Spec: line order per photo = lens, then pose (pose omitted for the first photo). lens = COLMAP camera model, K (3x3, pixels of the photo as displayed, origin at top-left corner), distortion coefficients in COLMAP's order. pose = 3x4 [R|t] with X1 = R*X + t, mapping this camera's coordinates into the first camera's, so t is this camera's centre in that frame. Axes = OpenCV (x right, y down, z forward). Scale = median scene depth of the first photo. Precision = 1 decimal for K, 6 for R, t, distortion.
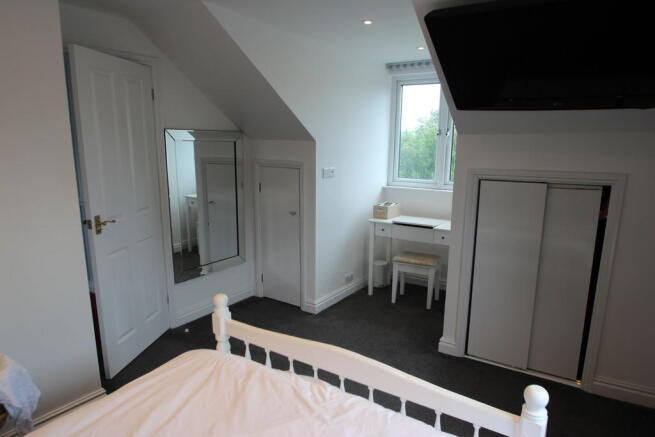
lens RADIAL K [[423.0, 0, 331.6], [0, 423.0, 233.7], [0, 0, 1]] dist [-0.036457, 0.004069]
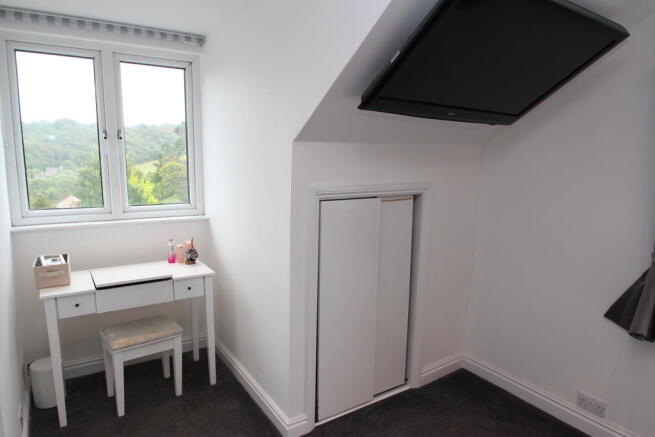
lens RADIAL K [[423.0, 0, 331.6], [0, 423.0, 233.7], [0, 0, 1]] dist [-0.036457, 0.004069]
pose [[0.372962, -0.165458, 0.912975, -0.327375], [0.181486, 0.977974, 0.103099, -0.131818], [-0.909924, 0.127240, 0.394775, 0.619833]]
